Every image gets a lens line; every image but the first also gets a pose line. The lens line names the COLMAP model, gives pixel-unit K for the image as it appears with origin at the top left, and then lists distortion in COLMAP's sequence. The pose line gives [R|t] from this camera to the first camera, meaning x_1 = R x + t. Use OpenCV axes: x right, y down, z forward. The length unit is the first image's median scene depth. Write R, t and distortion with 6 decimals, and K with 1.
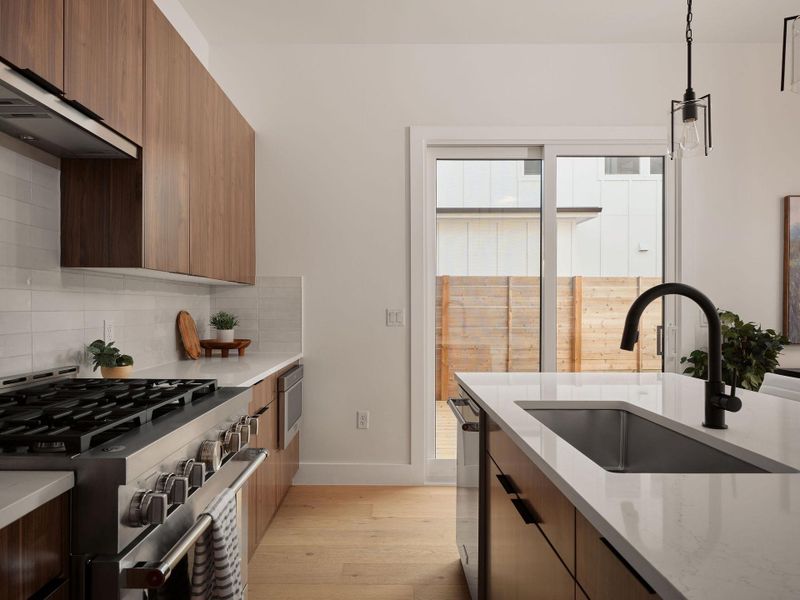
lens RADIAL K [[487.3, 0, 399.0], [0, 487.3, 310.2], [0, 0, 1]] dist [-0.037759, -0.000052]
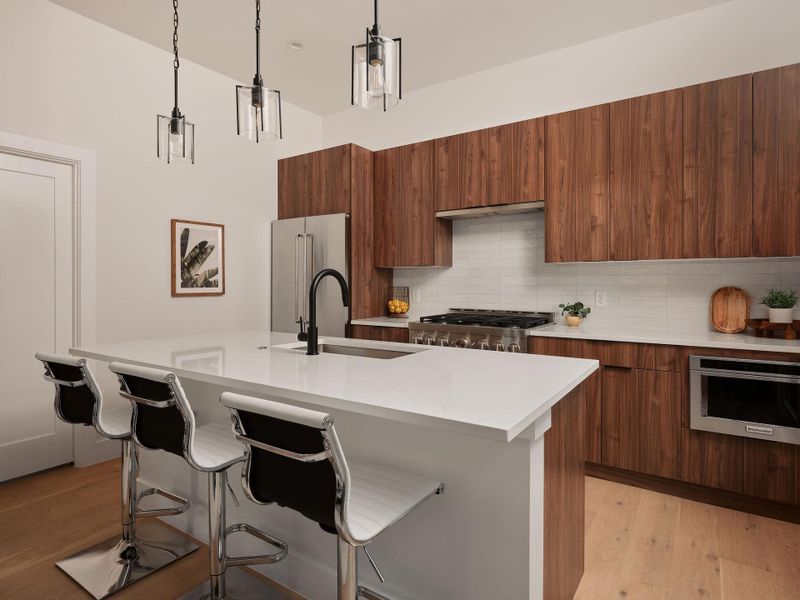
lens RADIAL K [[448.8, 0, 402.4], [0, 448.8, 285.4], [0, 0, 1]] dist [-0.000823, 0.000507]
pose [[-0.566682, 0.001231, -0.823936, 0.826625], [-0.002791, 0.999990, 0.003415, -0.003867], [0.823932, 0.004235, -0.566673, 1.009000]]
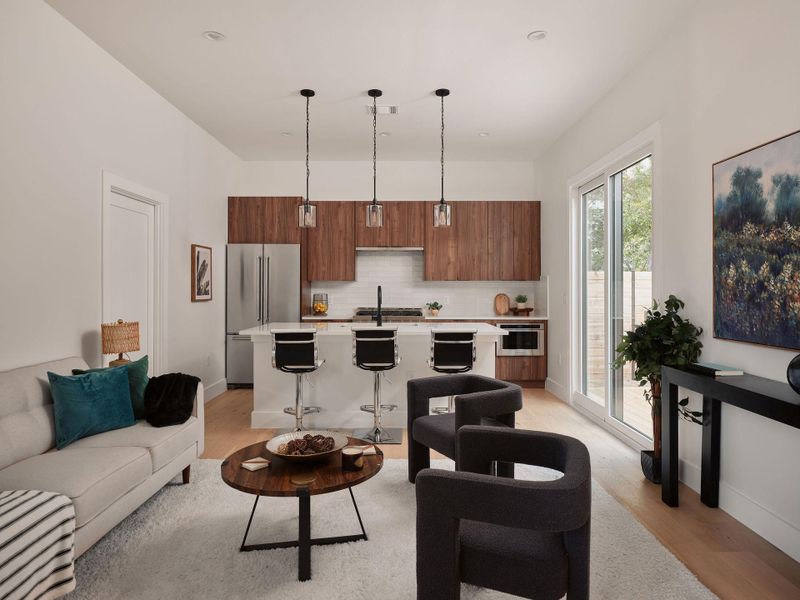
lens RADIAL K [[487.3, 0, 399.0], [0, 487.3, 310.2], [0, 0, 1]] dist [-0.037759, -0.000052]
pose [[-0.009376, 0.037052, -0.999269, 2.012743], [-0.003241, 0.999307, 0.037084, -0.005666], [0.999951, 0.003587, -0.009249, 0.545760]]
